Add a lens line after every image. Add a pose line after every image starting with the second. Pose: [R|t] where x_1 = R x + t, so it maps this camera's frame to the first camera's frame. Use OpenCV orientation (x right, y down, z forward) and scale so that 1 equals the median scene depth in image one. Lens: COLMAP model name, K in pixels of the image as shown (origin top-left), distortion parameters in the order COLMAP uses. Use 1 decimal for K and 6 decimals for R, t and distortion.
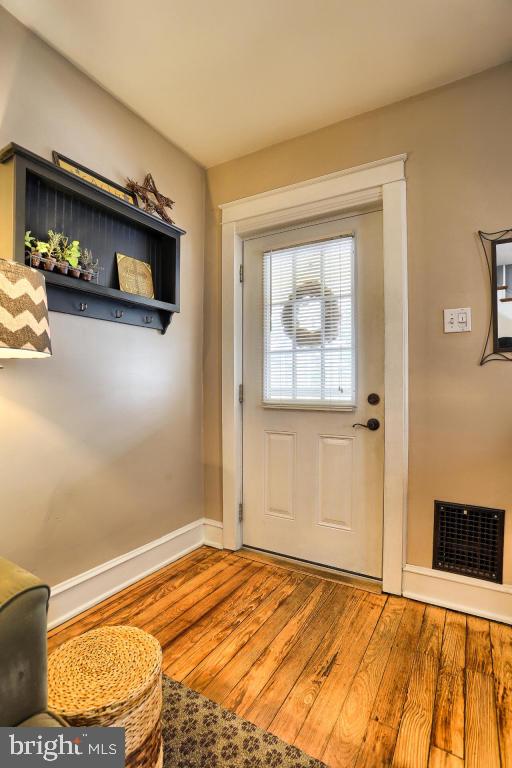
lens RADIAL K [[374.9, 0, 259.4], [0, 374.9, 385.0], [0, 0, 1]] dist [-0.087569, 0.039545]
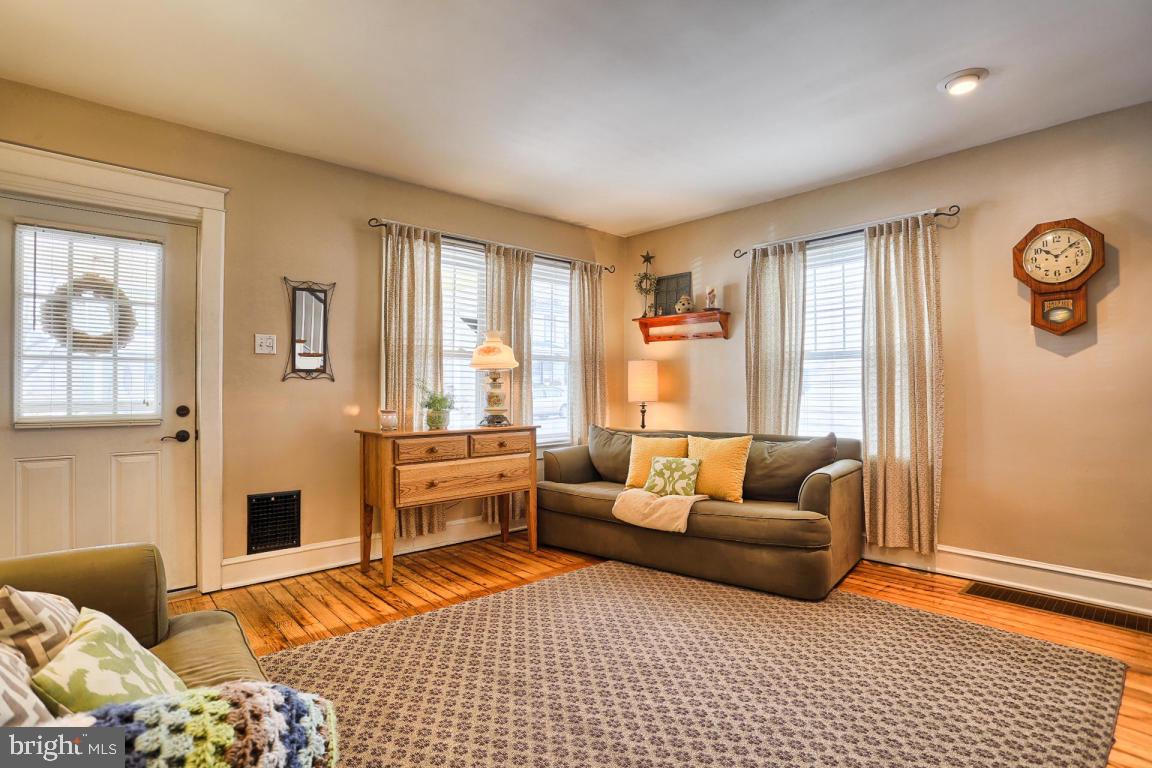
lens RADIAL K [[562.3, 0, 568.7], [0, 562.3, 384.9], [0, 0, 1]] dist [-0.087569, 0.039545]
pose [[0.307396, 0.000633, 0.951581, -0.793813], [-0.003710, 0.999993, 0.000533, -0.039556], [-0.951574, -0.003695, 0.307396, -0.473051]]
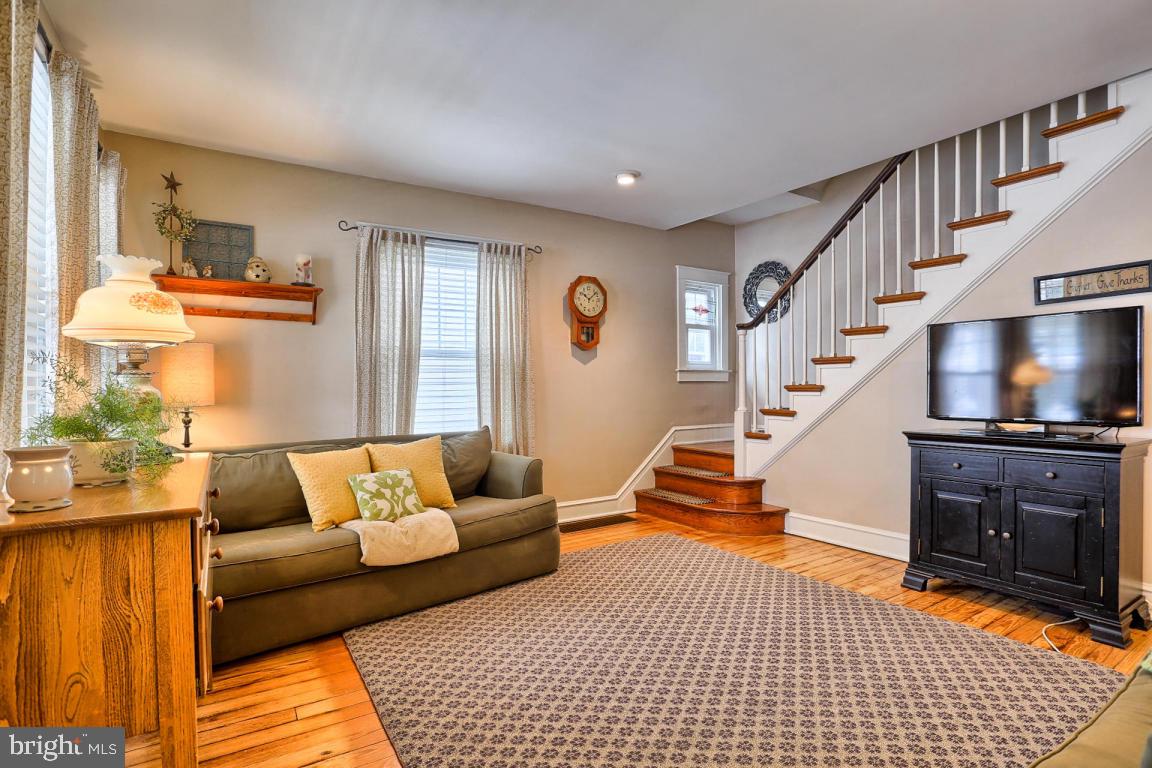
lens RADIAL K [[567.9, 0, 578.8], [0, 567.9, 384.8], [0, 0, 1]] dist [-0.088557, 0.040082]
pose [[-0.890258, 0.001559, 0.455455, -0.051621], [-0.001487, 0.999979, -0.006330, -0.018349], [-0.455455, -0.006312, -0.890236, 0.838387]]
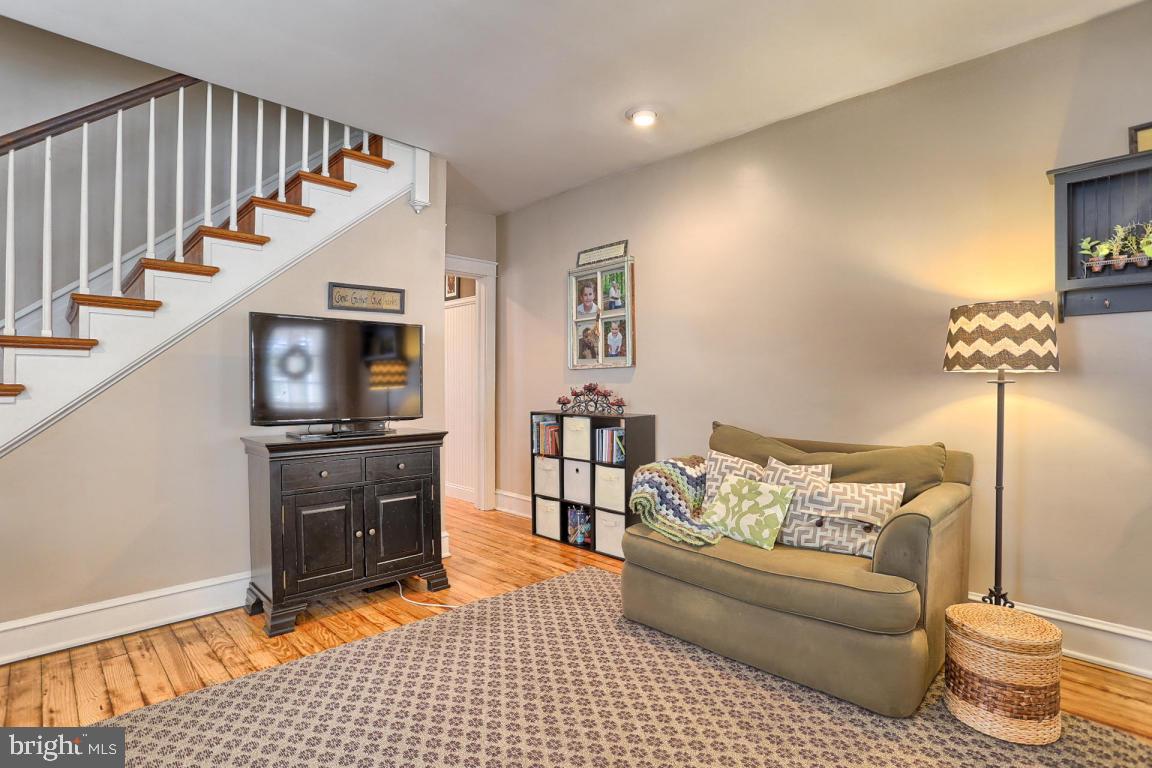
lens RADIAL K [[562.3, 0, 568.7], [0, 562.3, 384.9], [0, 0, 1]] dist [-0.087569, 0.039545]
pose [[-0.264733, -0.001291, -0.964321, 0.837540], [0.004226, 0.999988, -0.002499, -0.023762], [0.964312, -0.004737, -0.264724, 0.021706]]
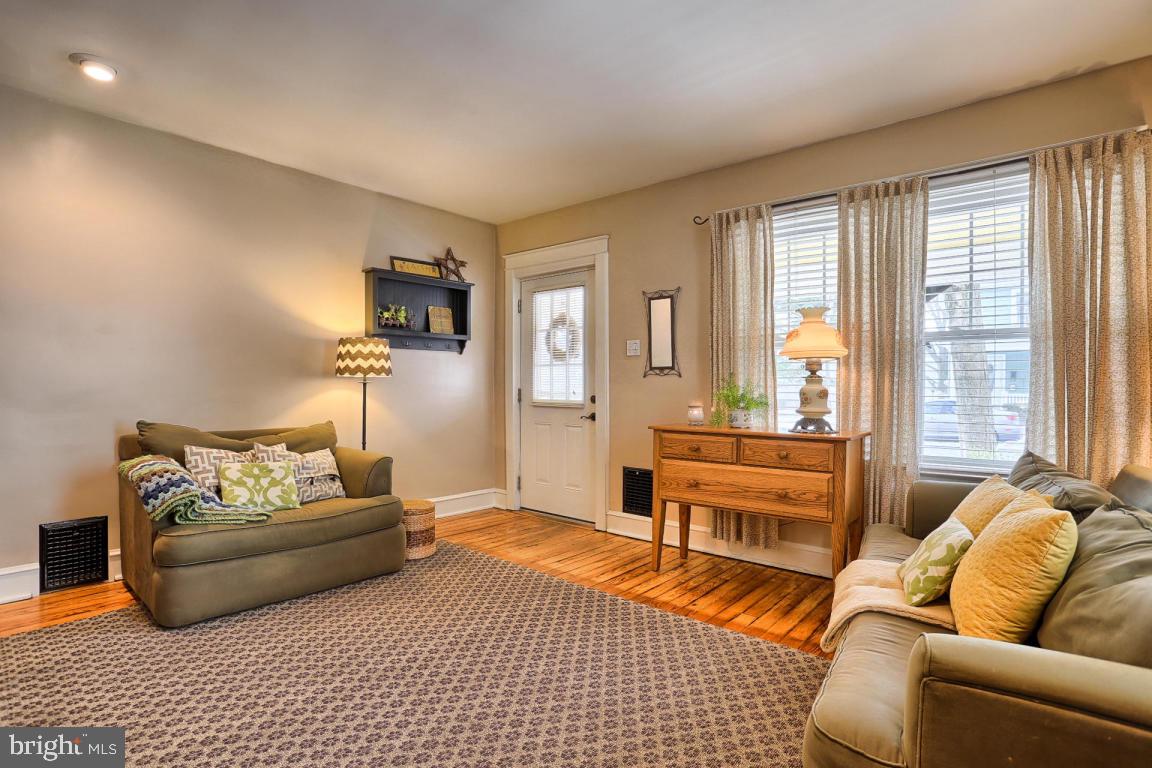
lens RADIAL K [[562.3, 0, 568.7], [0, 562.3, 384.9], [0, 0, 1]] dist [-0.087569, 0.039545]
pose [[0.981974, 0.000113, -0.189018, 0.636193], [0.000483, 0.999995, 0.003106, -0.025958], [0.189017, -0.003141, 0.981969, -1.204433]]
